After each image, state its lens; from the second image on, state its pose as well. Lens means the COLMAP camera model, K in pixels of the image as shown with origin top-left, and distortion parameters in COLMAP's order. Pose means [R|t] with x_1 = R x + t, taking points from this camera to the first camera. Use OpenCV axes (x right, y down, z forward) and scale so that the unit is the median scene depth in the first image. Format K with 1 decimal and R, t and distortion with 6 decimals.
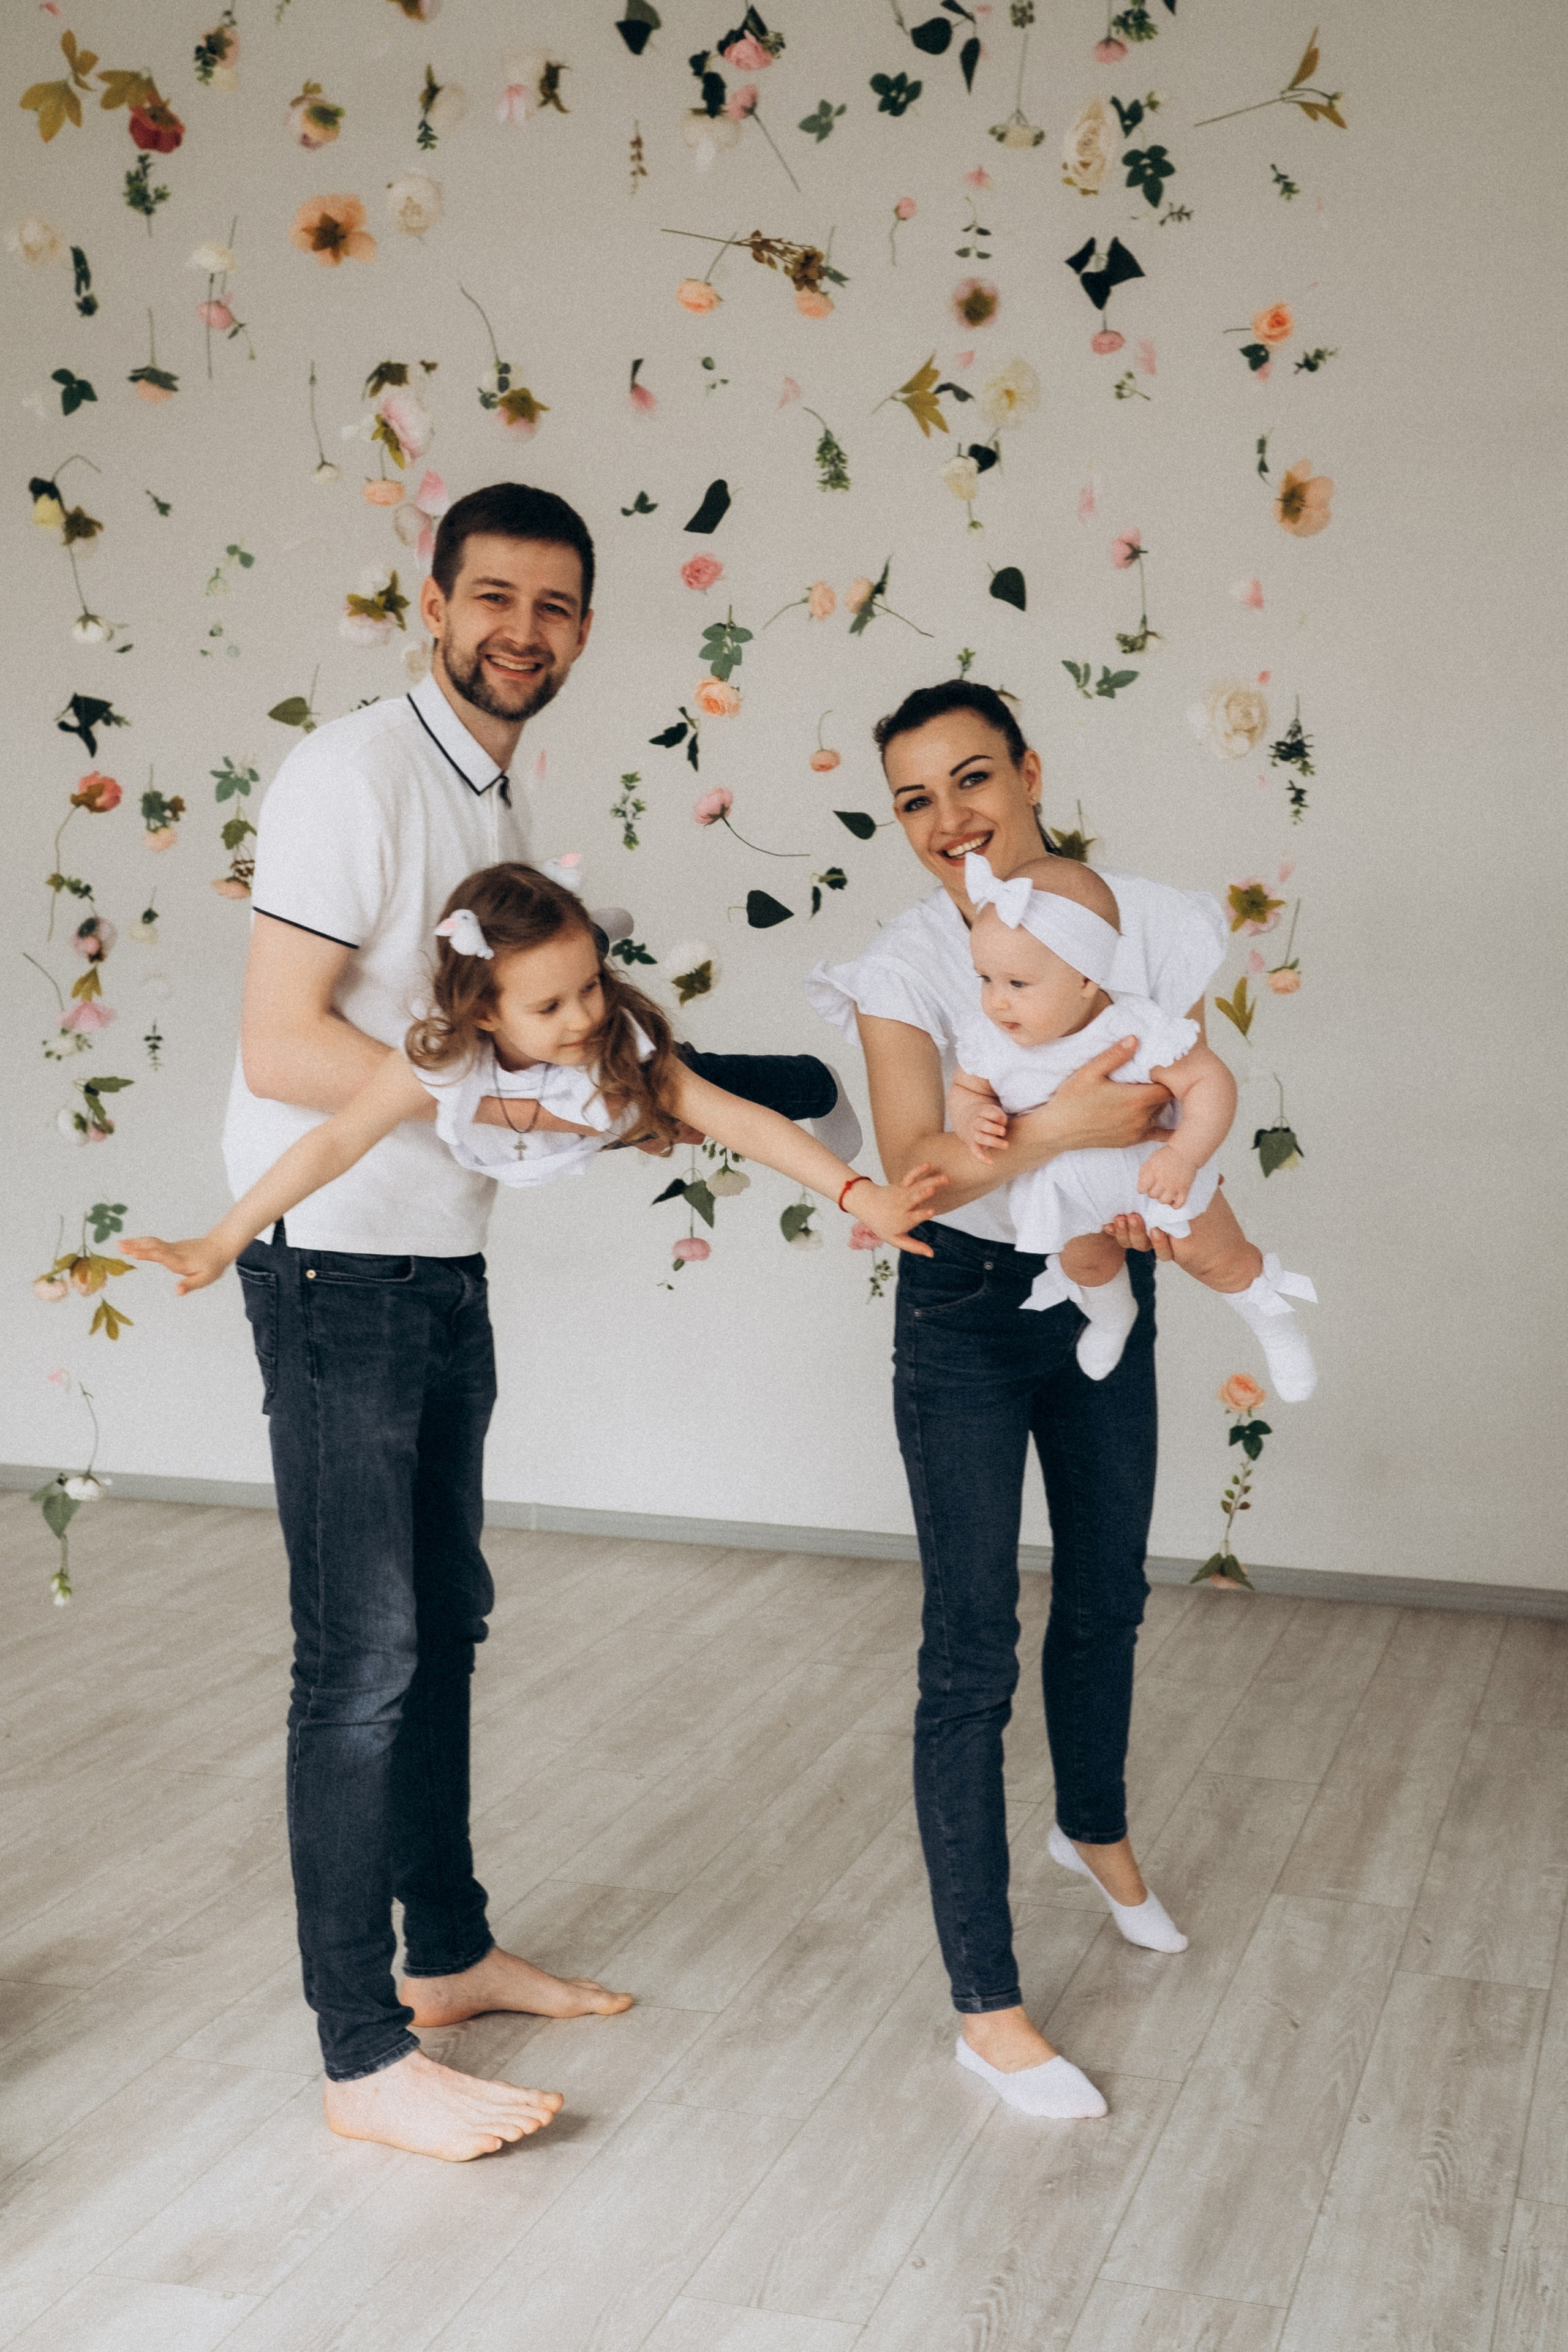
lens RADIAL K [[3262.4, 0, 784.0], [0, 3262.4, 1176.0], [0, 0, 1]] dist [0.145568, 0.353866]
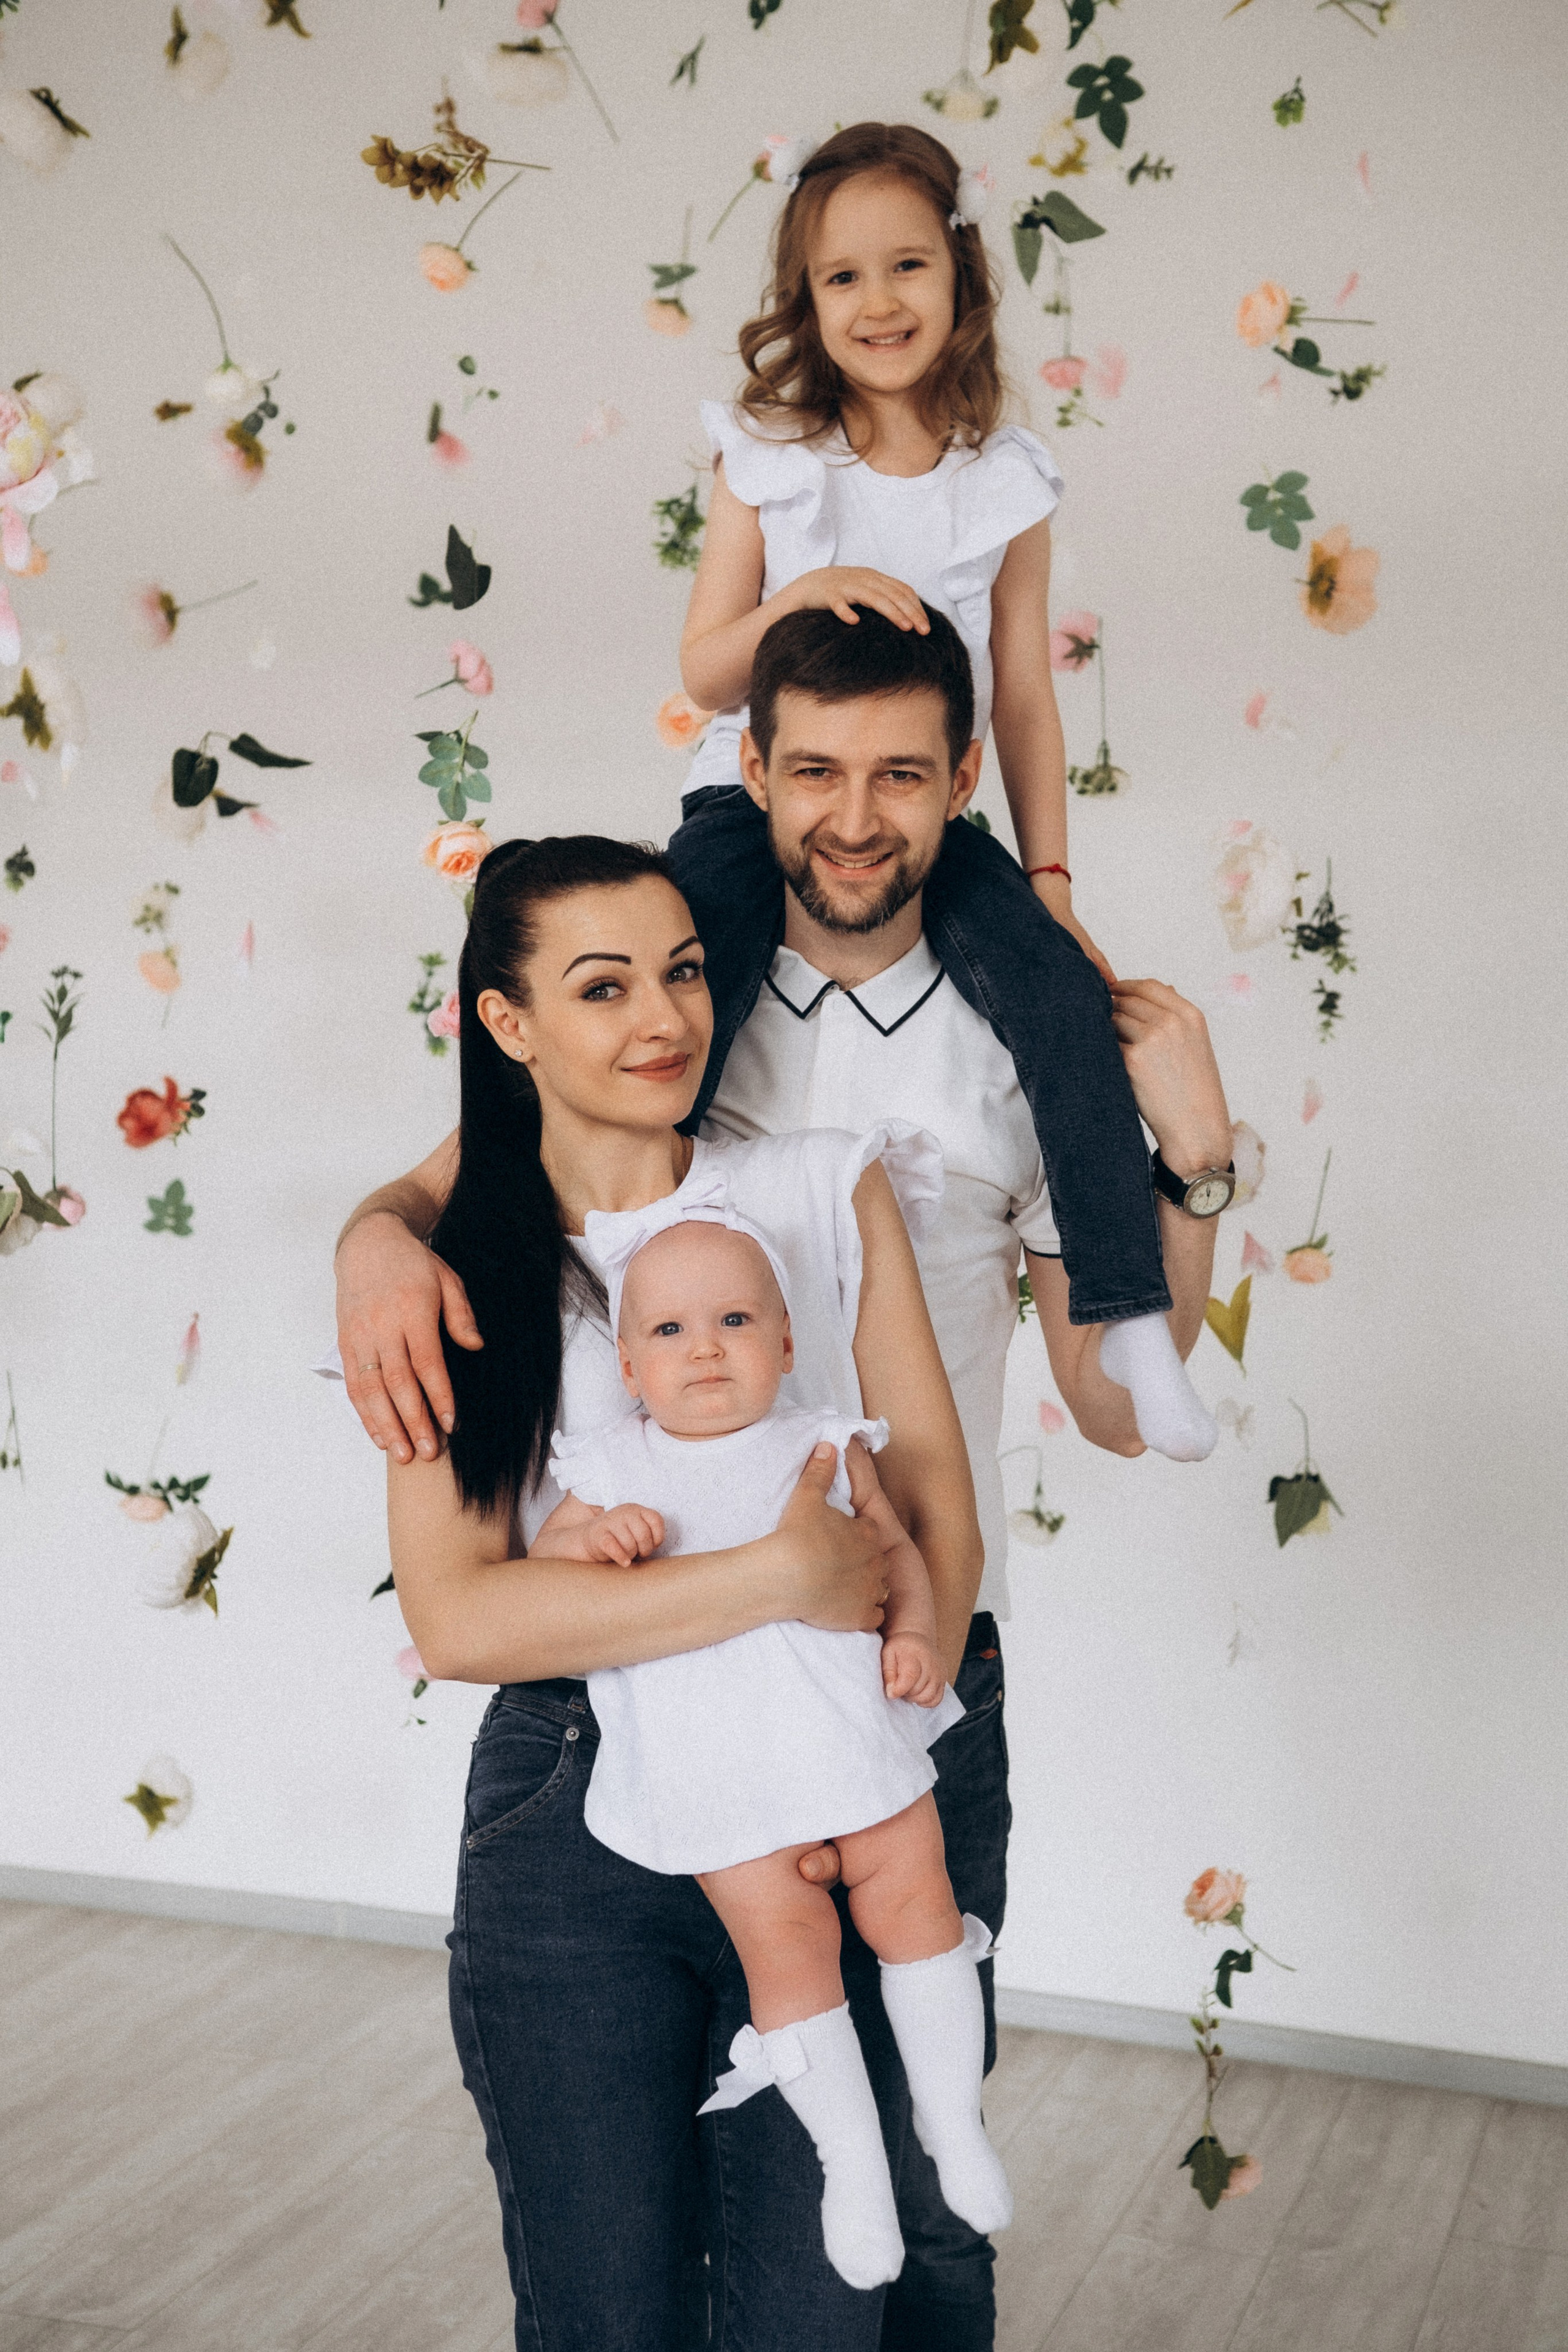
lens RADIAL K [[3262.4, 0, 784.0], [0, 3262.4, 1176.0], [0, 0, 1]] dist [0.145568, 0.353866]
pose [[0.999429, 0.014490, -0.030524, 0.062312], [-0.016015, 0.998605, -0.050305, -0.041541], [0.029752, 0.050766, 0.998267, 0.300258]]
